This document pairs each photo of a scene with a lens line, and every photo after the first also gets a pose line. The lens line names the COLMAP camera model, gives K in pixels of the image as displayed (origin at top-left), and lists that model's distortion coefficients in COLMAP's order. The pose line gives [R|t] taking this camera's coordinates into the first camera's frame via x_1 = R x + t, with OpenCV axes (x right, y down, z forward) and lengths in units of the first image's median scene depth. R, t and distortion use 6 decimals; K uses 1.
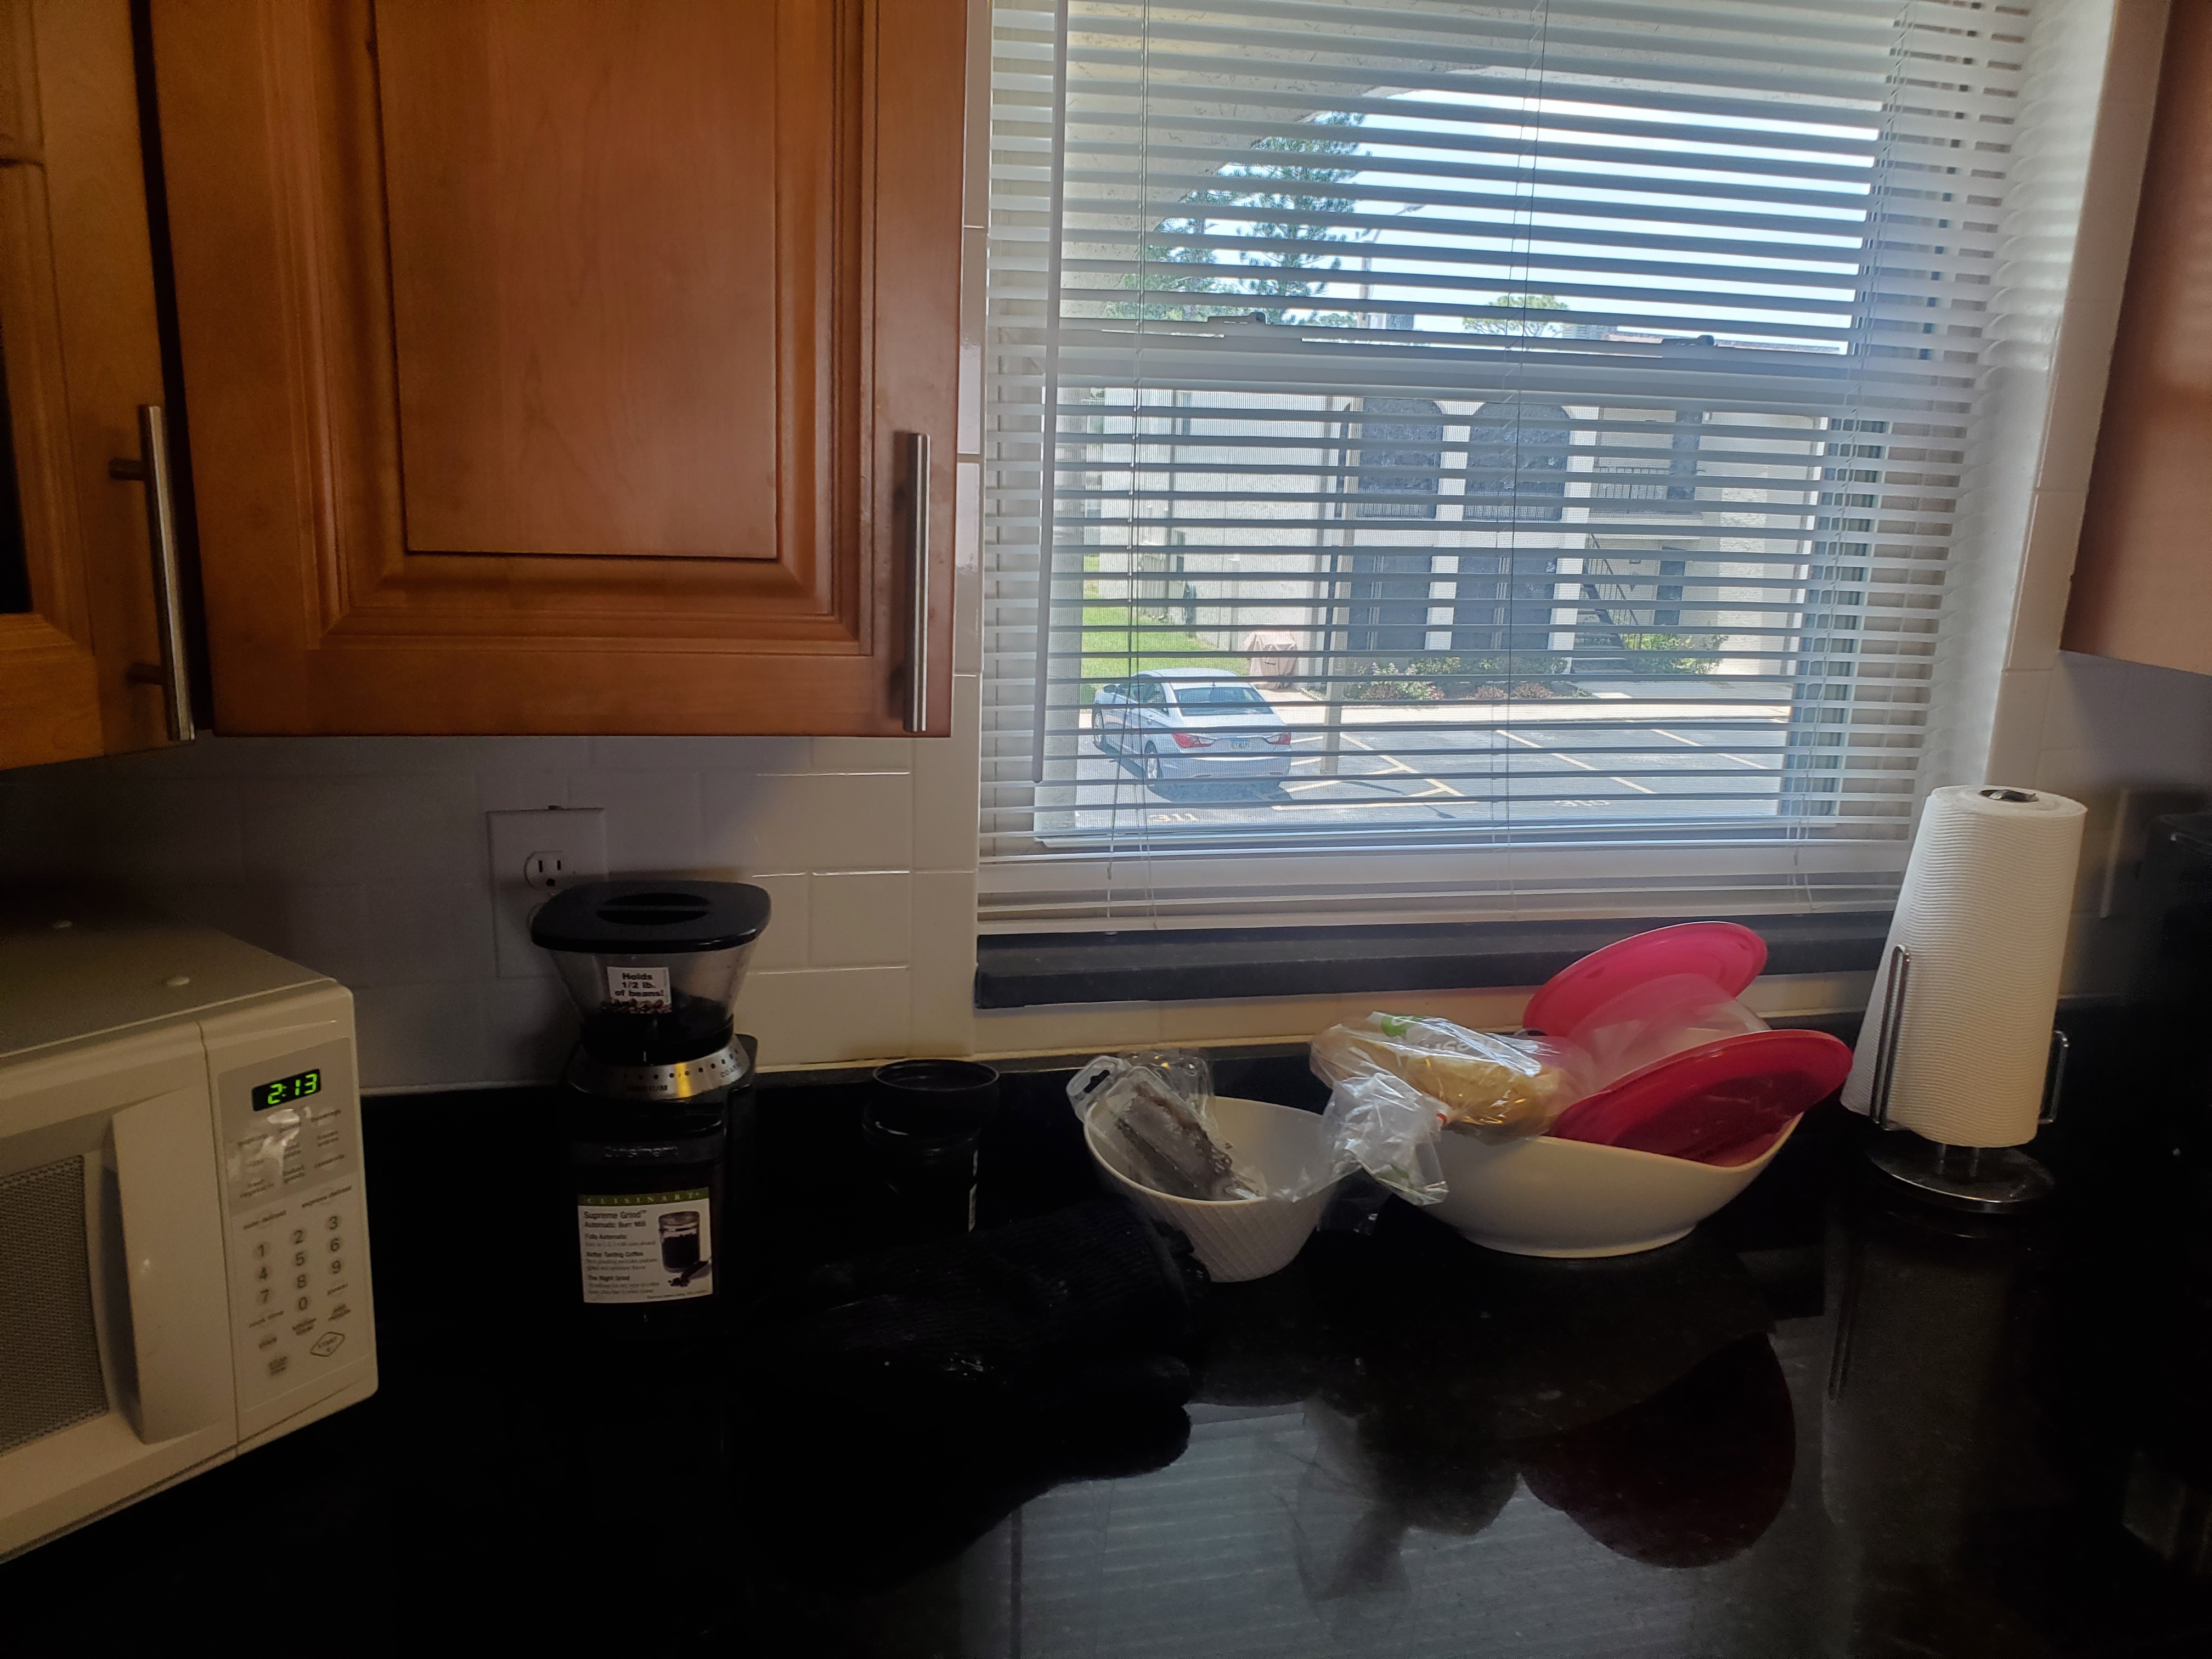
lens RADIAL K [[1690.7, 0, 1100.4], [0, 1690.7, 838.3], [0, 0, 1]] dist [0.033180, -0.050308]
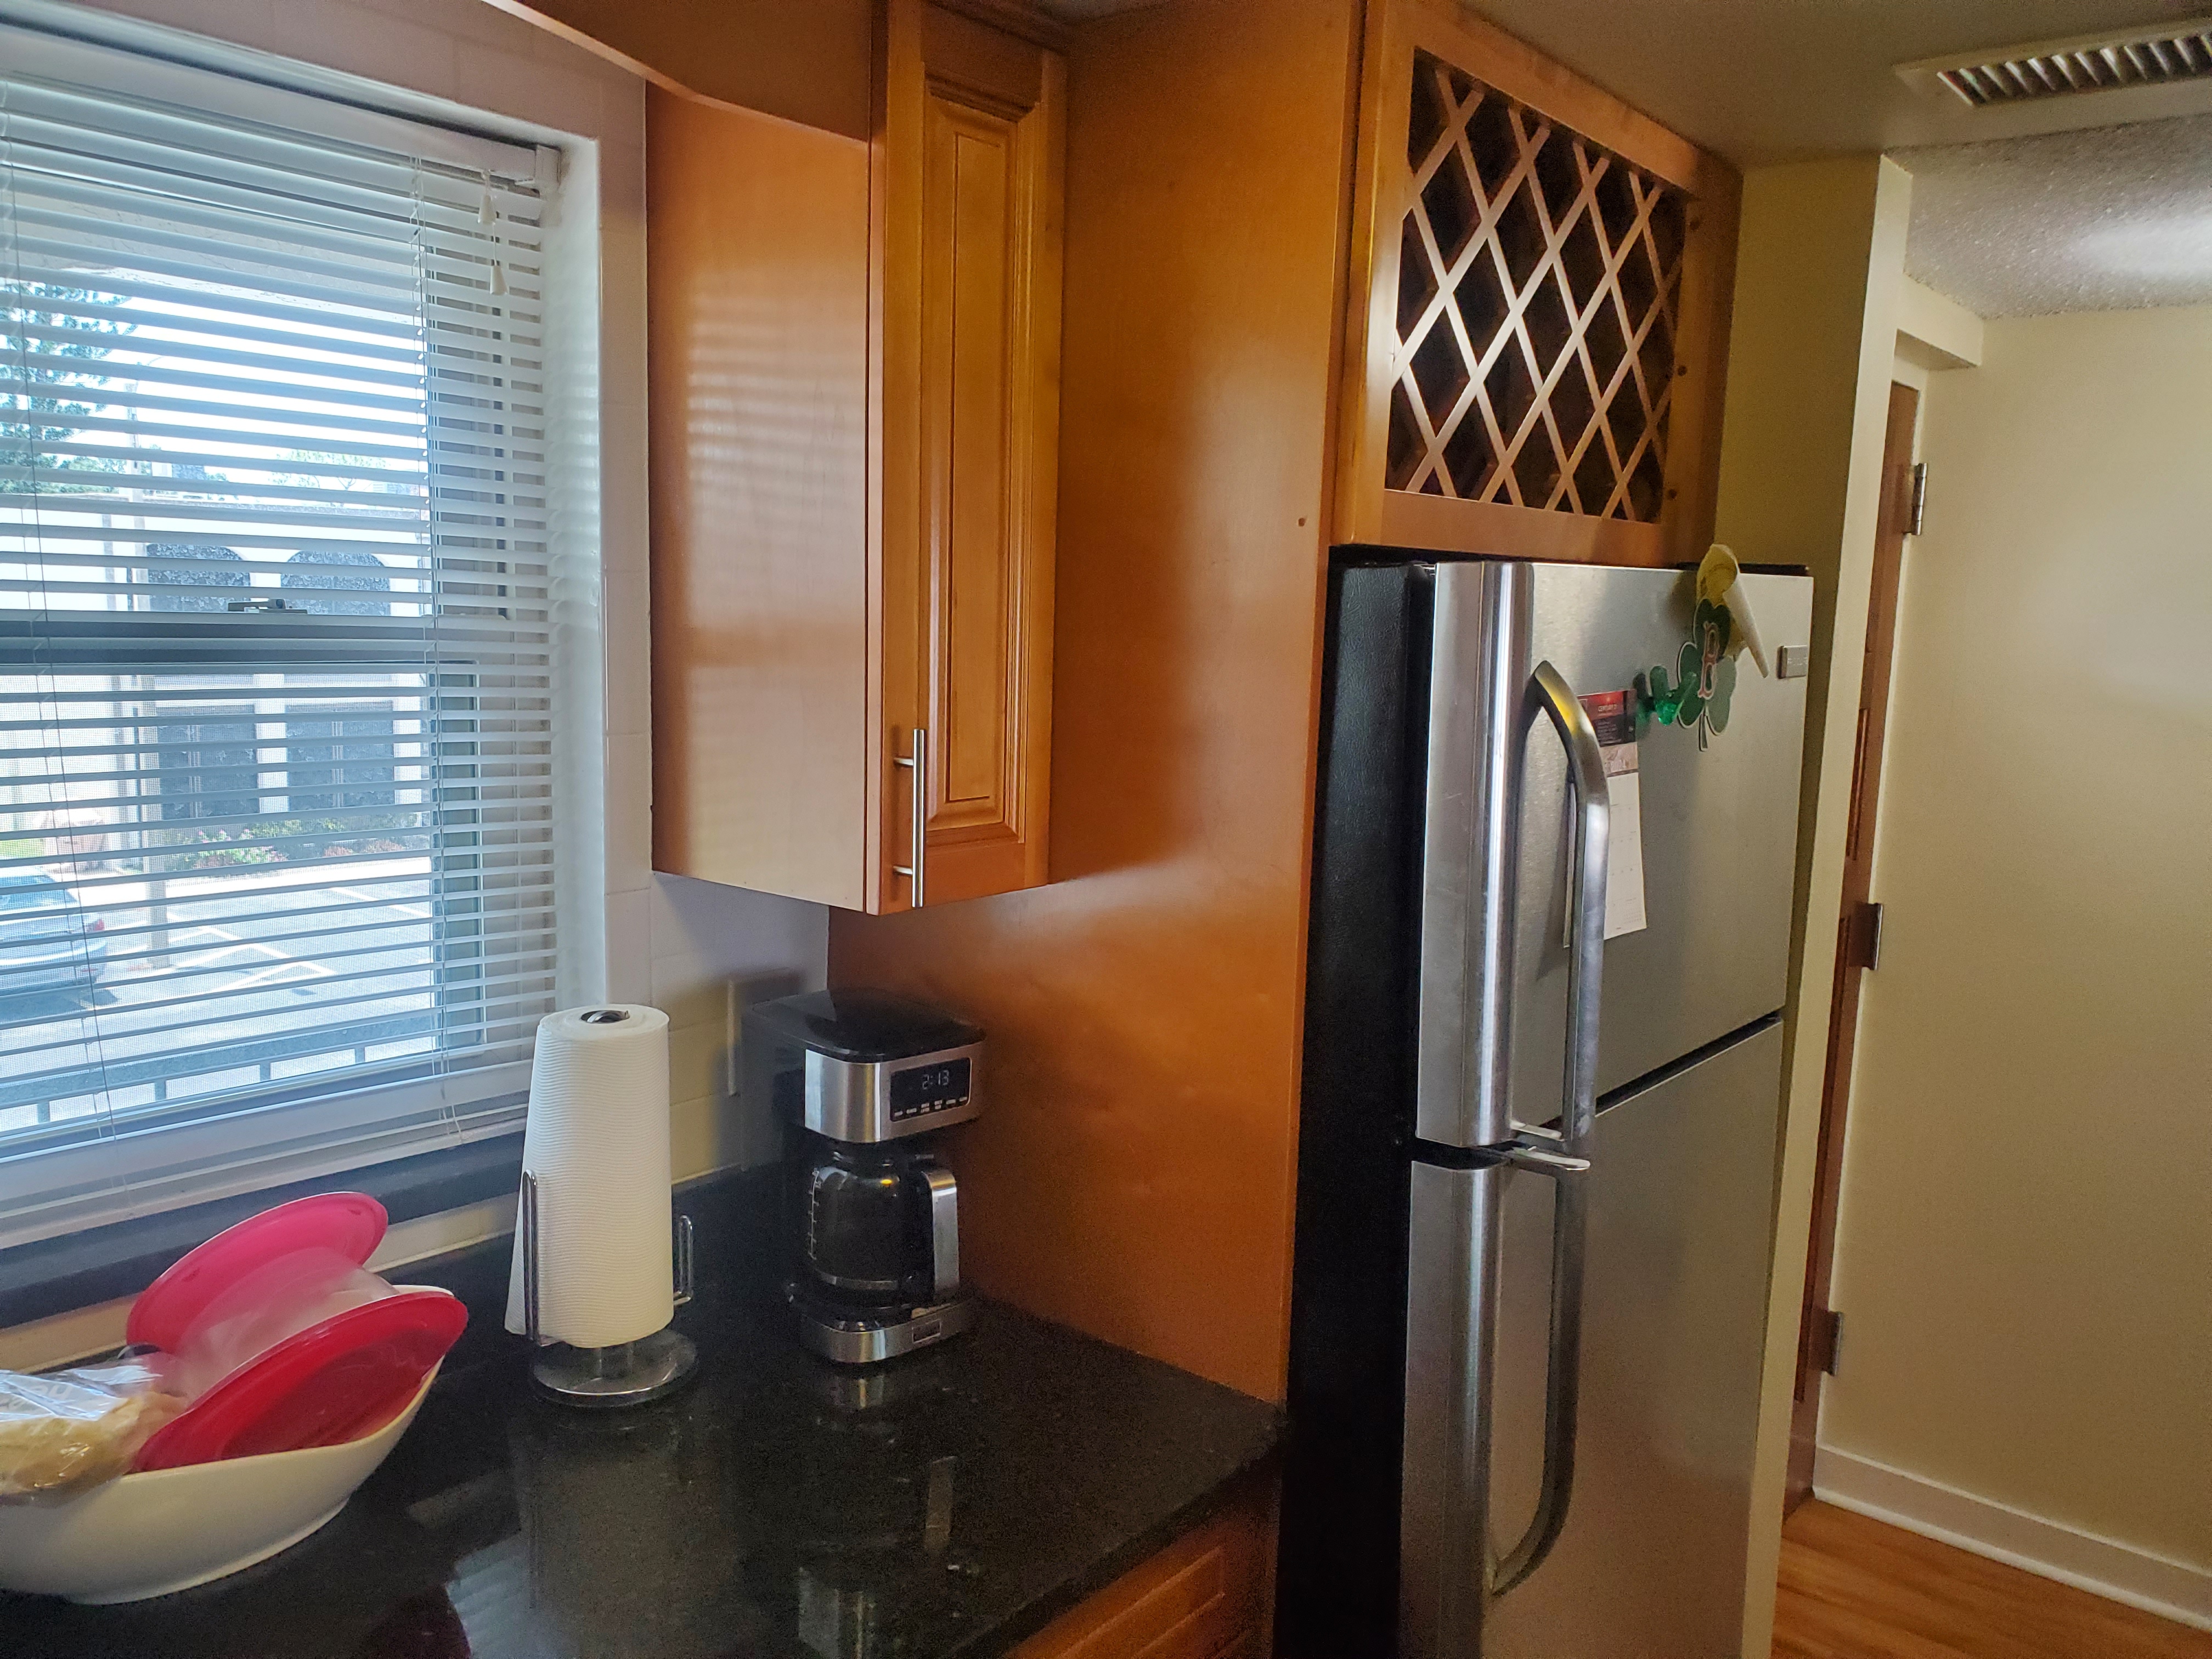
lens RADIAL K [[1690.7, 0, 1092.4], [0, 1690.7, 817.6], [0, 0, 1]] dist [0.033180, -0.050308]
pose [[0.818659, -0.089366, 0.567284, 0.170991], [0.133344, 0.990401, -0.036411, -0.066317], [-0.558585, 0.105452, 0.822717, -0.085968]]
